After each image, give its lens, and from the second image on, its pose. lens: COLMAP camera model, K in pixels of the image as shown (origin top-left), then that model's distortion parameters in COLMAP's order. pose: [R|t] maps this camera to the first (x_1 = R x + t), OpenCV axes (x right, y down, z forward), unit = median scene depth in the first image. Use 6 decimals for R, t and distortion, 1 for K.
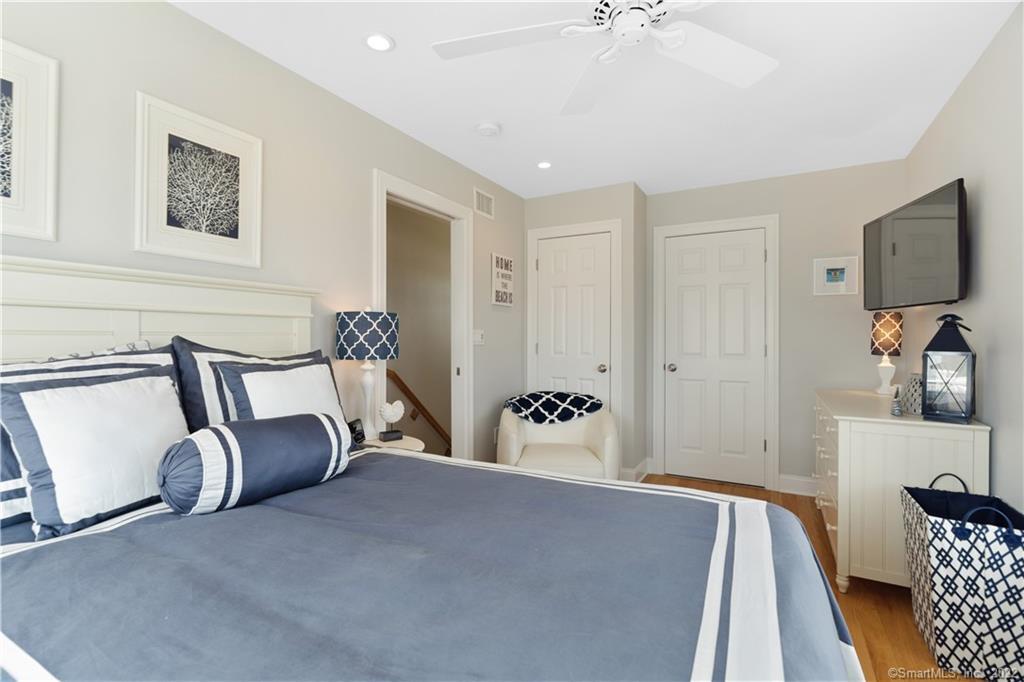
lens RADIAL K [[462.4, 0, 510.4], [0, 462.4, 339.6], [0, 0, 1]] dist [-0.009173, 0.000771]
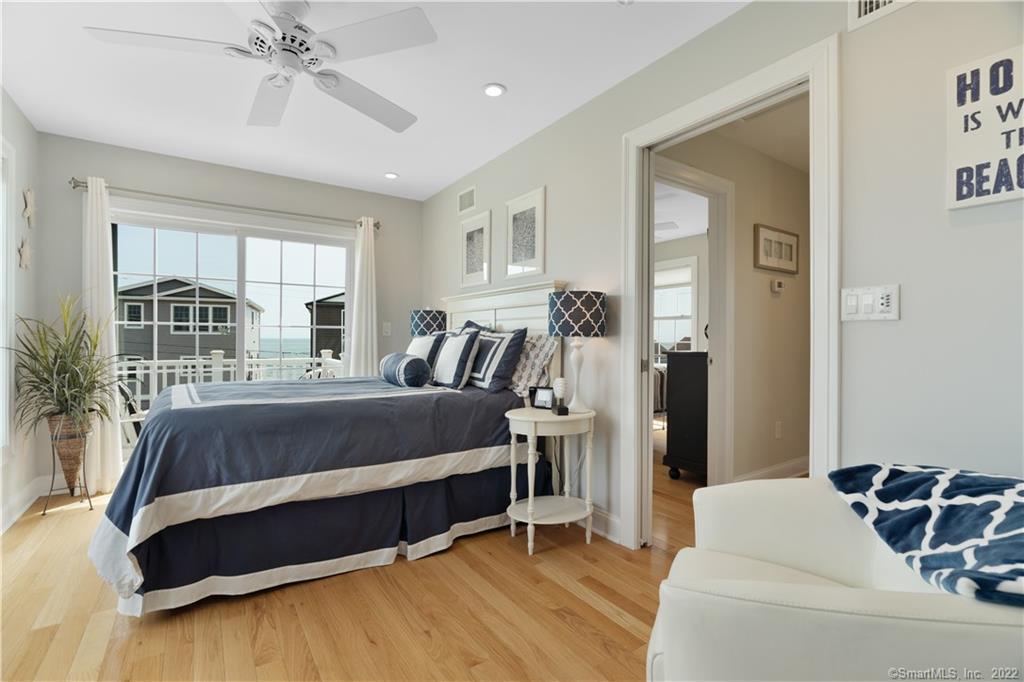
lens RADIAL K [[462.4, 0, 510.4], [0, 462.4, 339.6], [0, 0, 1]] dist [-0.009173, 0.000771]
pose [[-0.460857, 0.001112, -0.887473, 0.695003], [-0.012718, 0.999888, 0.007858, 0.044461], [0.887383, 0.014908, -0.460792, 1.320474]]
